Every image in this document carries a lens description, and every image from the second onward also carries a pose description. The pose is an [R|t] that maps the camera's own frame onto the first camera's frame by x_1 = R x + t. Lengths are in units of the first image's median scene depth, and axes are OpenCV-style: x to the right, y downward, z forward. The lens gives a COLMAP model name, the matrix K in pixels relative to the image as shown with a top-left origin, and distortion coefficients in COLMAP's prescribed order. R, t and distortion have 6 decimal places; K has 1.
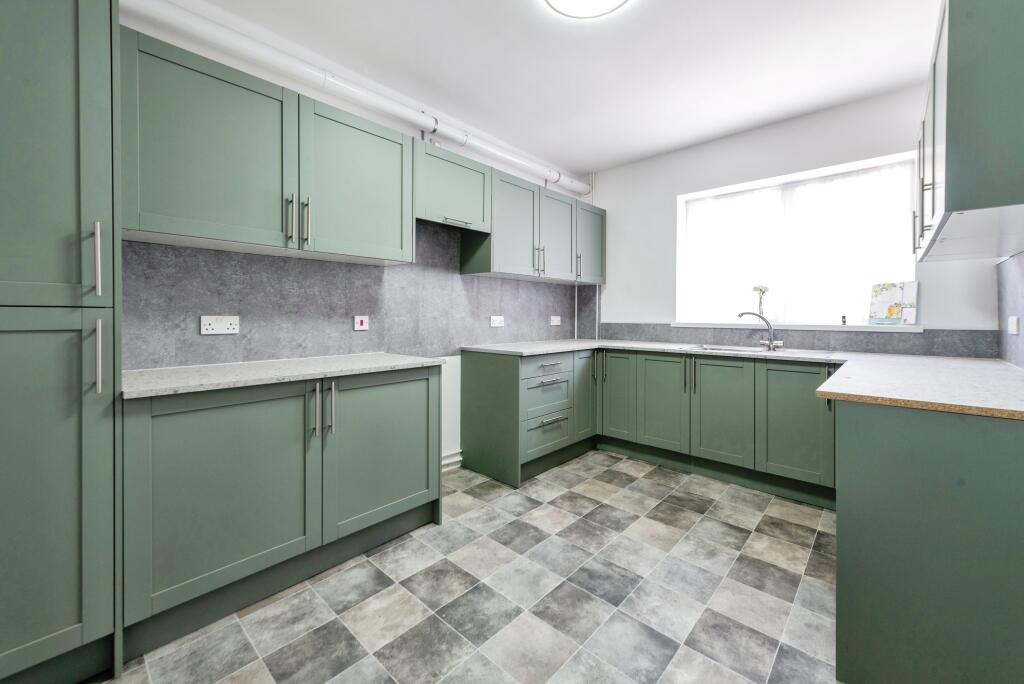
lens RADIAL K [[486.1, 0, 513.4], [0, 486.1, 299.9], [0, 0, 1]] dist [0.018590, -0.000663]
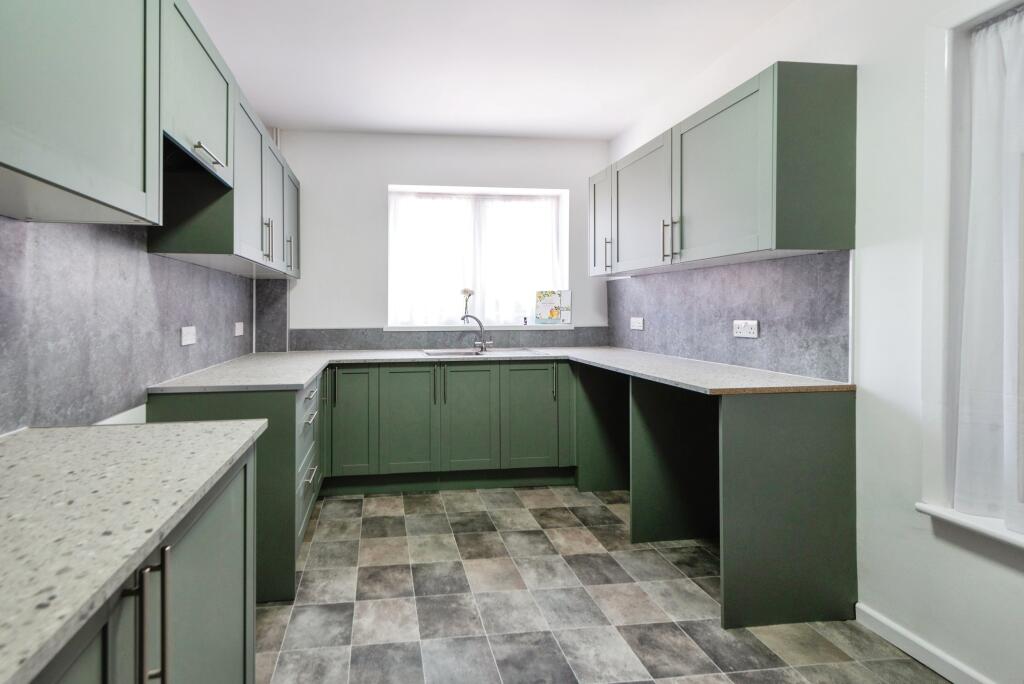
lens RADIAL K [[486.1, 0, 513.4], [0, 486.1, 299.9], [0, 0, 1]] dist [0.018590, -0.000663]
pose [[0.592513, 0.013398, 0.805450, -0.313219], [-0.021999, 0.999758, -0.000447, -0.008752], [-0.805261, -0.017454, 0.592664, 0.364693]]
